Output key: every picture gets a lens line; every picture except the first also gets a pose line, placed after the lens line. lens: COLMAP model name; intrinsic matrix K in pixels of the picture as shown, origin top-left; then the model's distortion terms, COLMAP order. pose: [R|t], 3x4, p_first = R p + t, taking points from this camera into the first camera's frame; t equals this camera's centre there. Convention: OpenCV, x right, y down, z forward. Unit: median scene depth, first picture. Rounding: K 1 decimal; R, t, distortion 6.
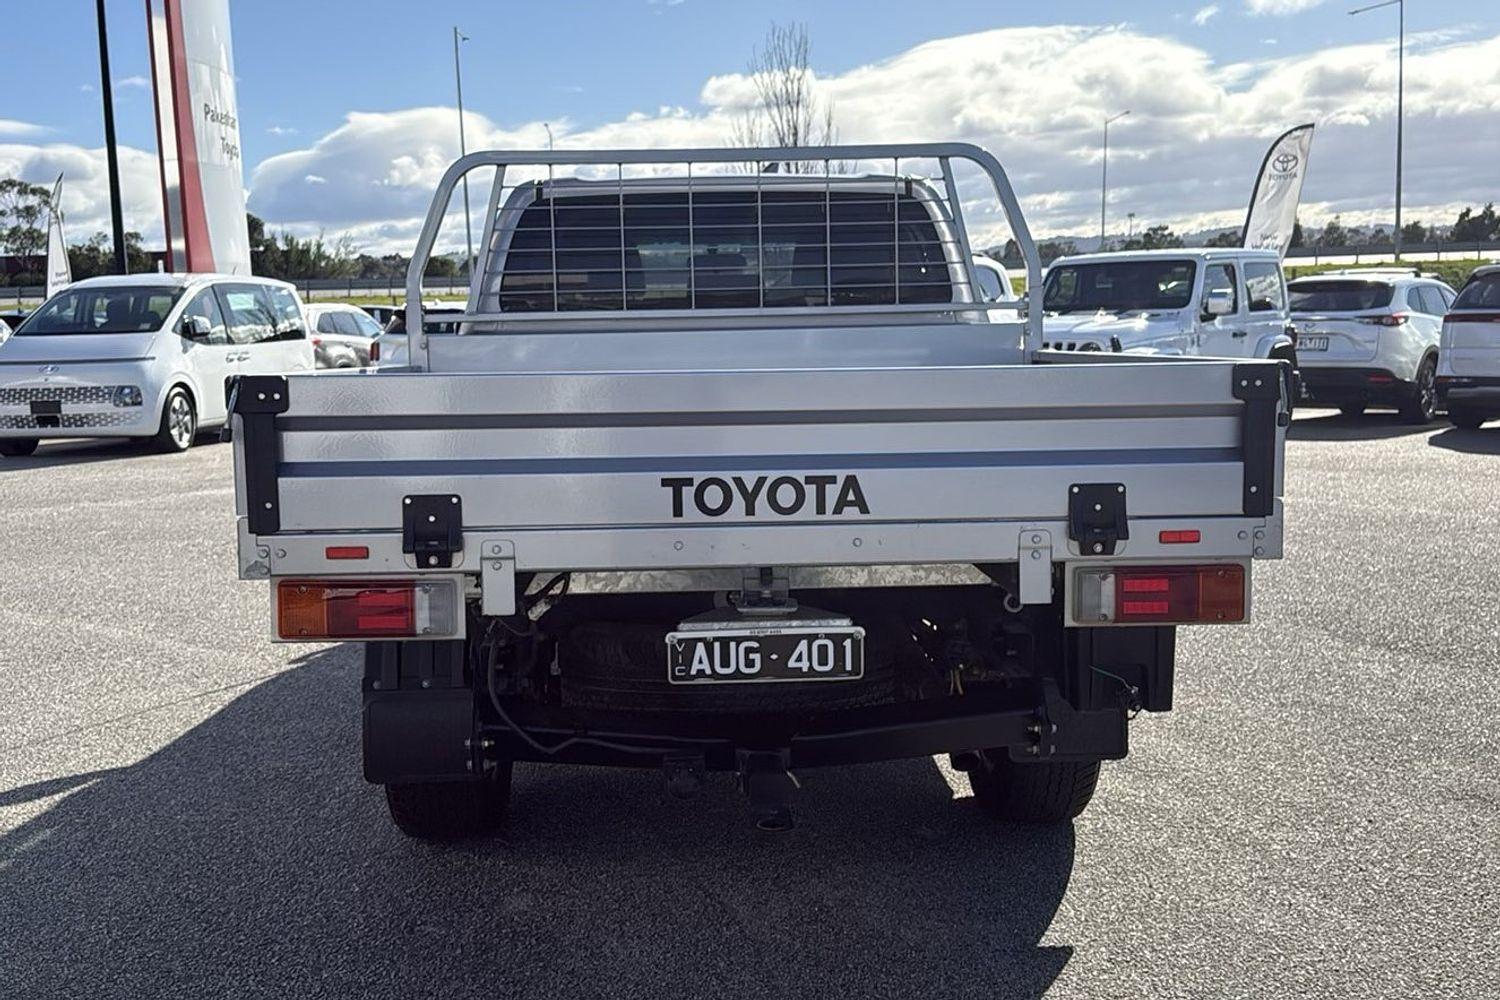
lens RADIAL K [[1616.4, 0, 753.6], [0, 1616.4, 500.6], [0, 0, 1]] dist [0.071243, 0.000000]
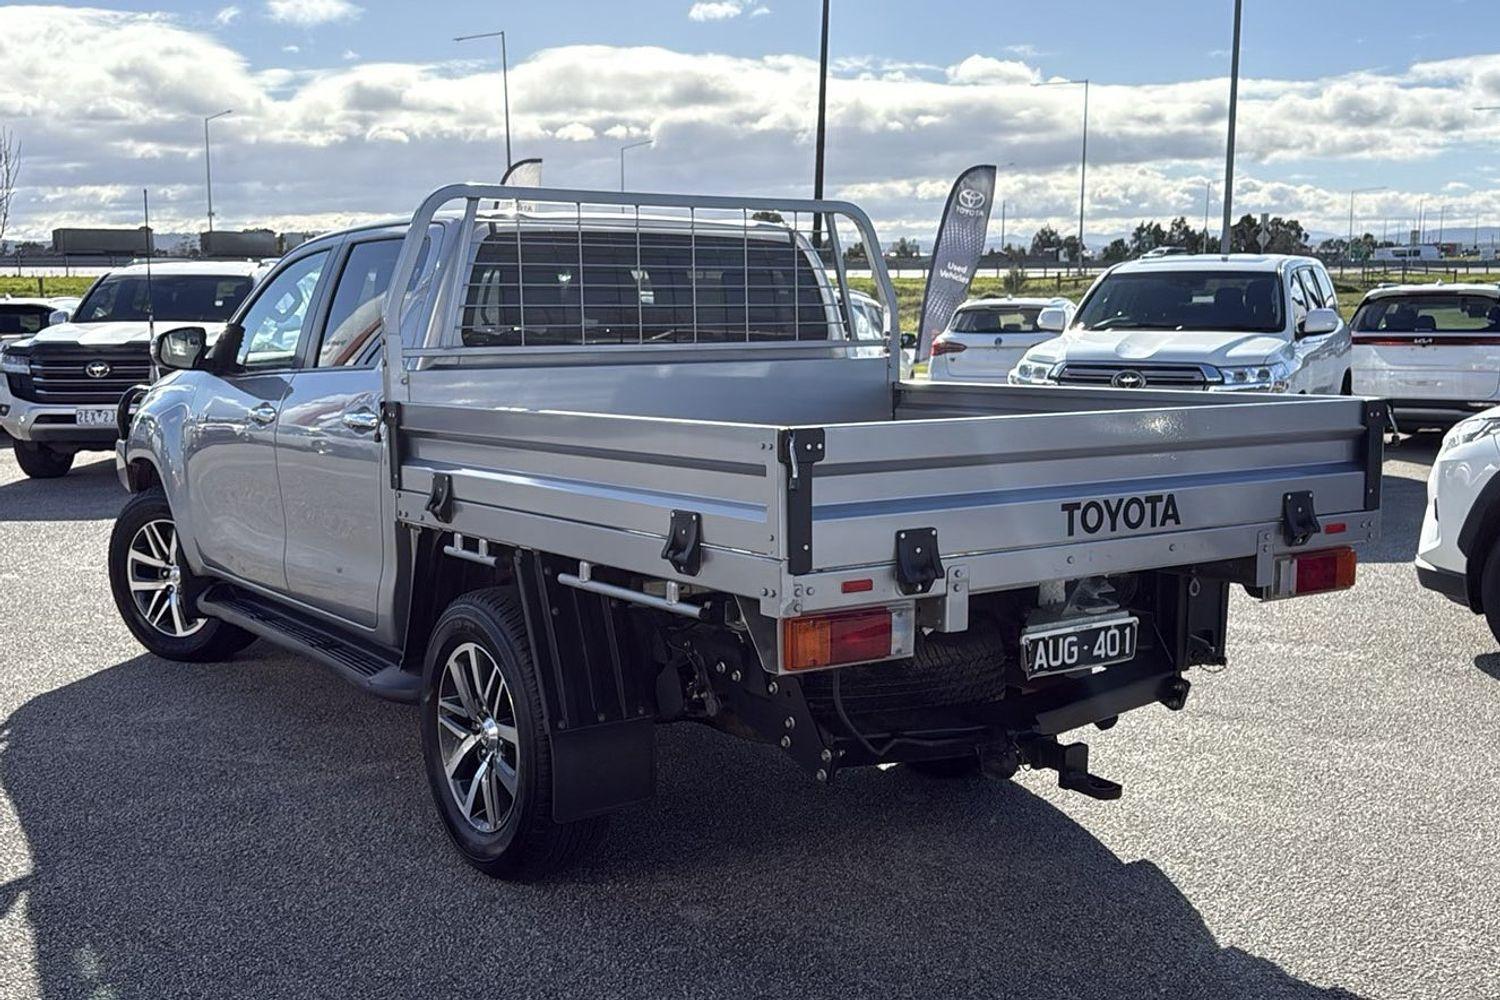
lens RADIAL K [[1616.4, 0, 742.8], [0, 1616.4, 498.3], [0, 0, 1]] dist [0.071243, 0.000000]
pose [[0.841171, -0.047571, 0.538672, -0.731389], [0.049100, 0.998727, 0.011527, -0.035338], [-0.538535, 0.016753, 0.842437, 0.100904]]
